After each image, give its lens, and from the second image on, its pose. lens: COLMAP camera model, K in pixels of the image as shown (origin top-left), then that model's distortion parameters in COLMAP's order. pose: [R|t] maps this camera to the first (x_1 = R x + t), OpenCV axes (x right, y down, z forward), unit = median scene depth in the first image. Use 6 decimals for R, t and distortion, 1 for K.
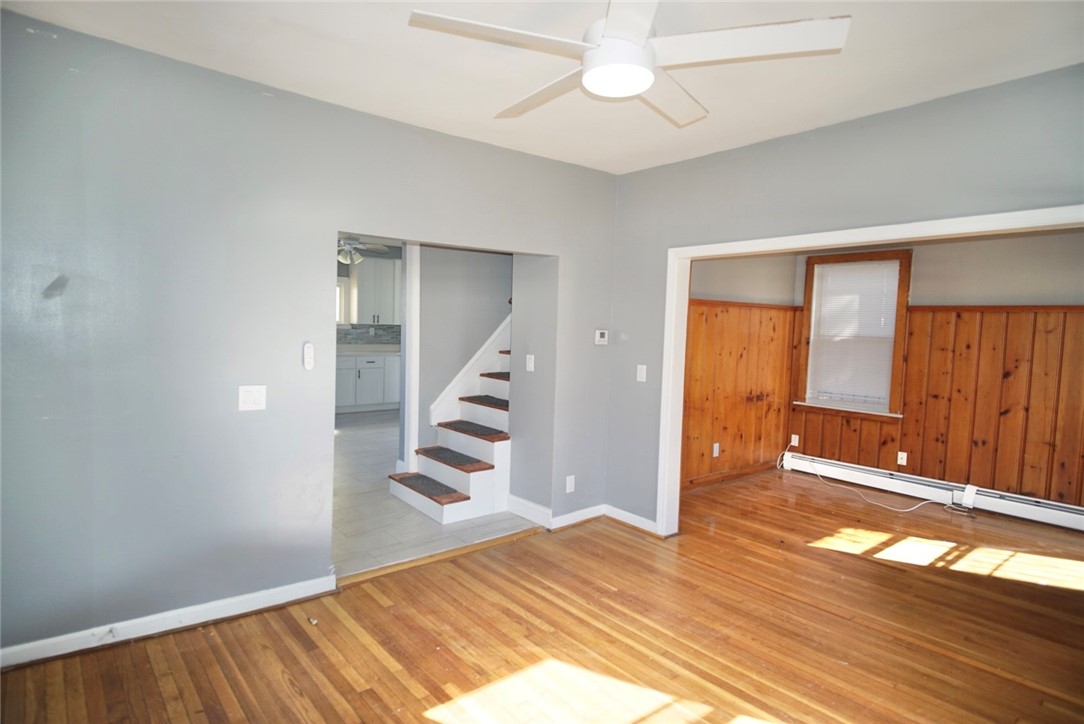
lens RADIAL K [[591.9, 0, 524.9], [0, 591.9, 347.4], [0, 0, 1]] dist [0.000786, -0.000660]
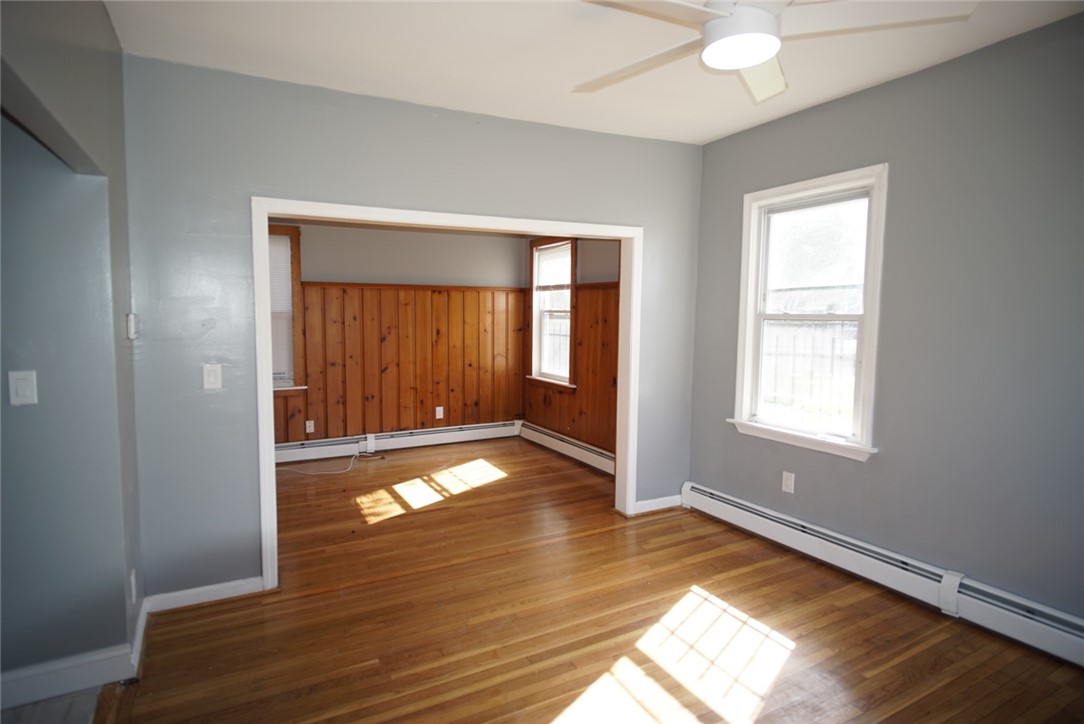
lens RADIAL K [[585.3, 0, 542.0], [0, 585.3, 362.0], [0, 0, 1]] dist [0.003184, 0.000062]
pose [[0.184586, -0.113624, 0.976226, -0.353069], [0.041872, 0.993302, 0.107694, -0.027167], [-0.981924, 0.020998, 0.188107, 0.467026]]
